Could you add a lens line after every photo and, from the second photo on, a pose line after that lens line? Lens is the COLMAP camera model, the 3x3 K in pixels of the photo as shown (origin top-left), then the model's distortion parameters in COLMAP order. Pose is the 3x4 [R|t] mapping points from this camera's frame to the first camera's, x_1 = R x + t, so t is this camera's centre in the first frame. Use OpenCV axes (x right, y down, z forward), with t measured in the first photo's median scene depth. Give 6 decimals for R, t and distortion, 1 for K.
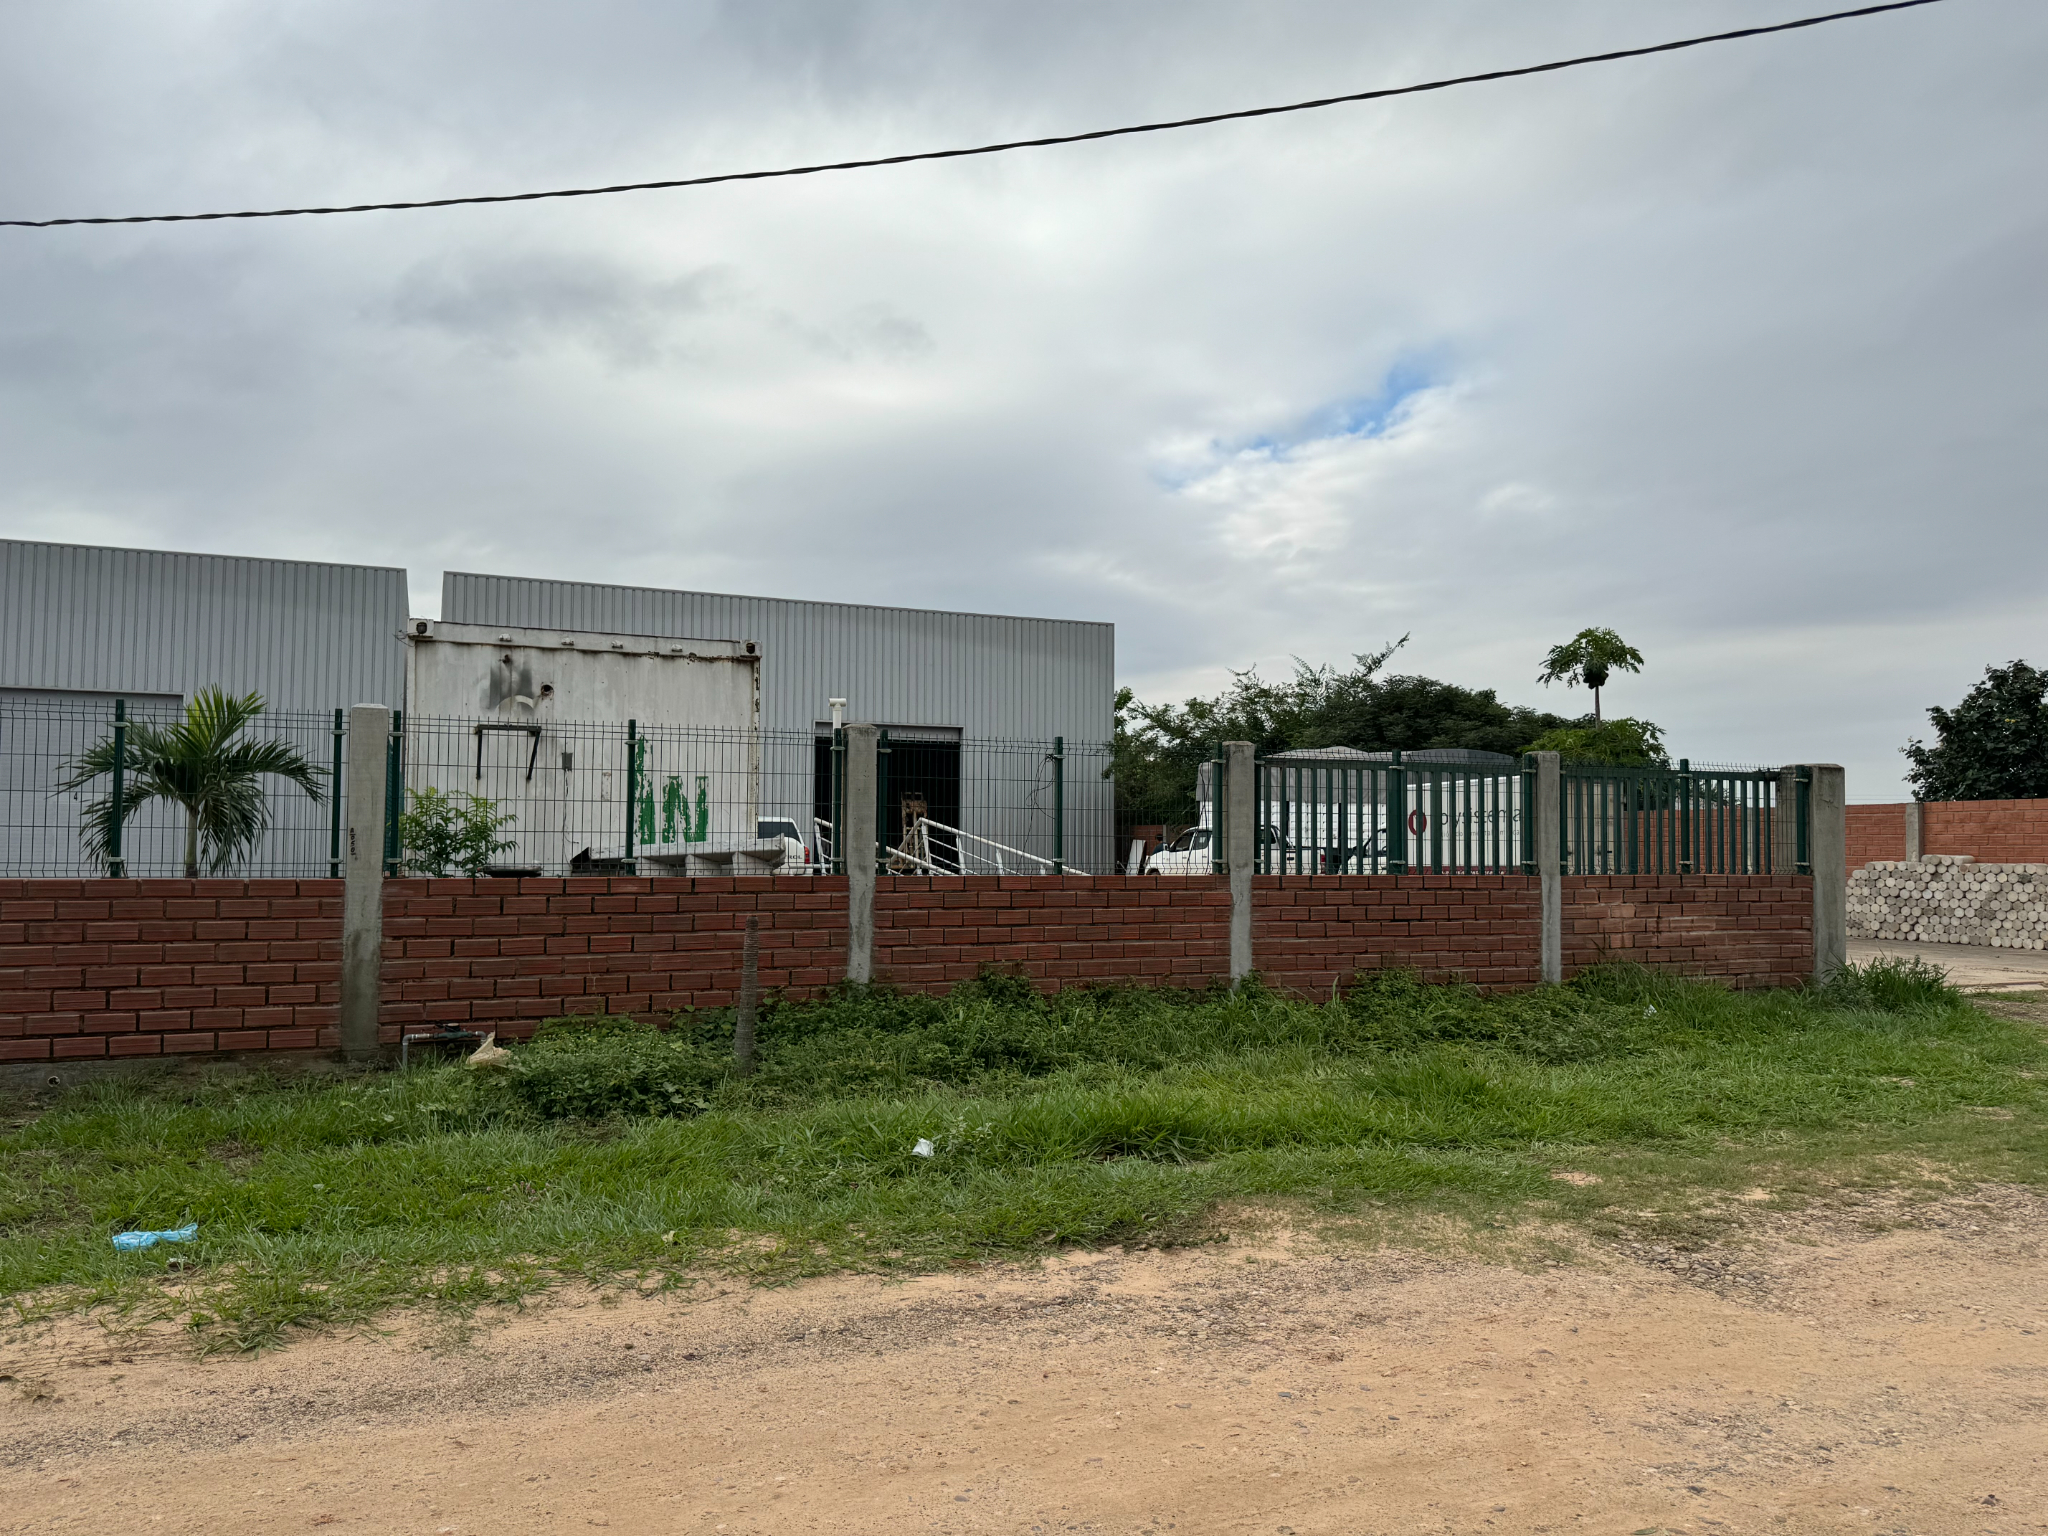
lens RADIAL K [[1433.4, 0, 1024.0], [0, 1433.4, 768.0], [0, 0, 1]] dist [0.104750, -0.128885]
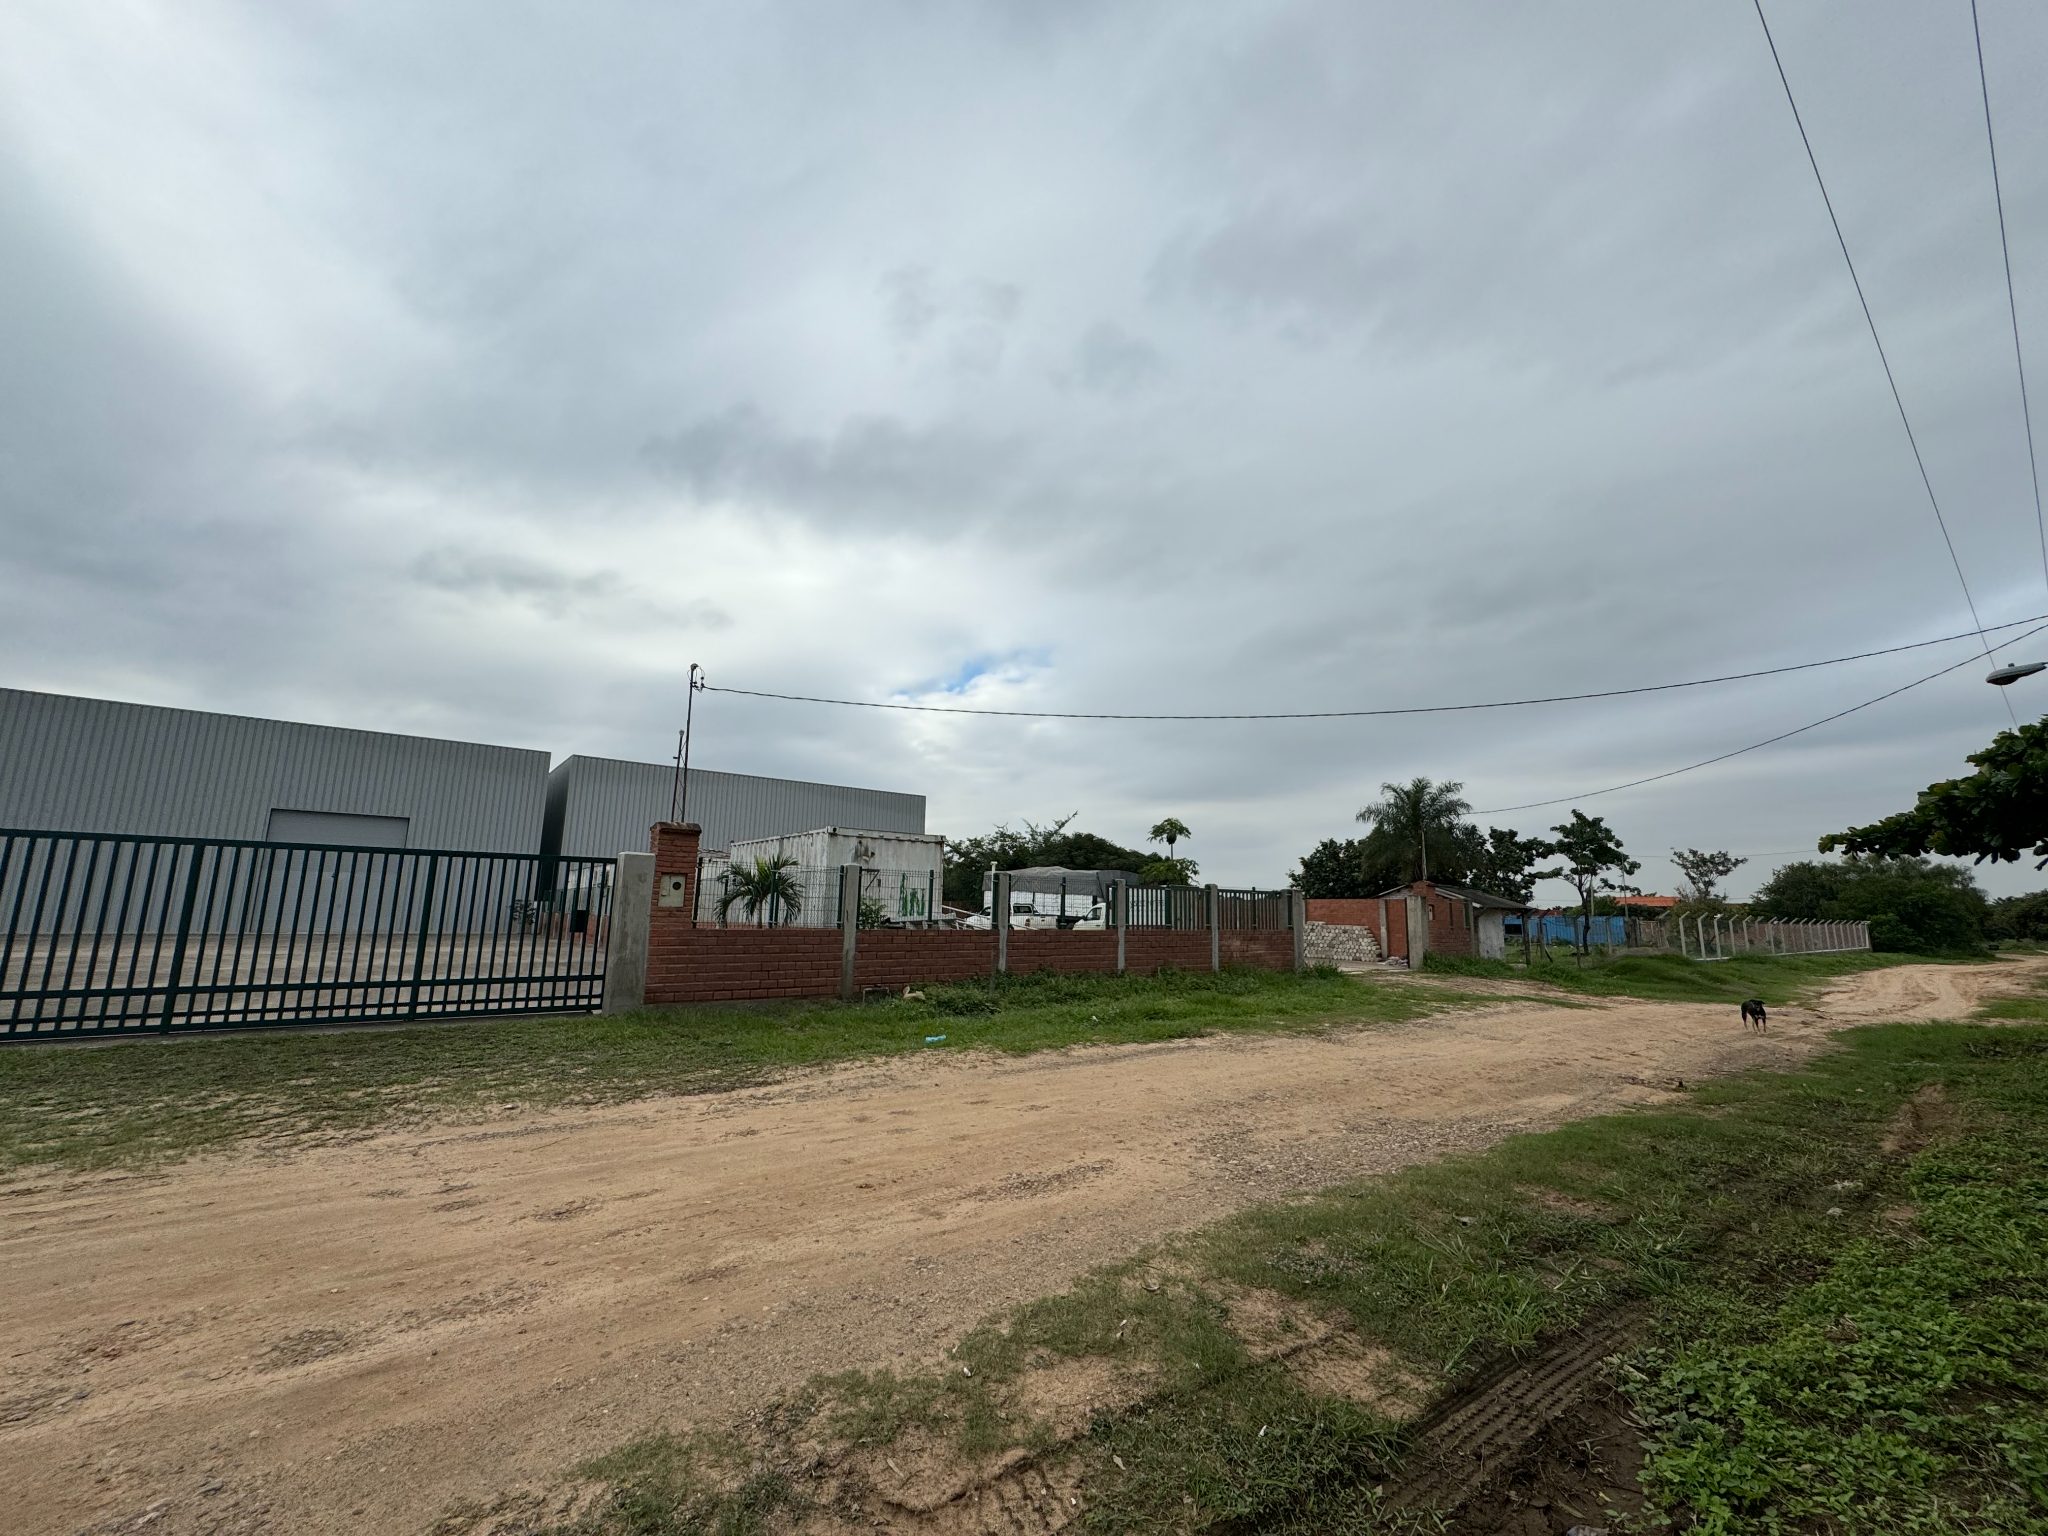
lens RADIAL K [[813.1, 0, 1024.0], [0, 813.1, 768.0], [0, 0, 1]] dist [-0.000234, -0.000028]
pose [[0.964685, 0.056850, 0.257200, -0.162388], [-0.025950, 0.992193, -0.121979, -0.013356], [-0.262126, 0.110997, 0.958629, -0.164181]]
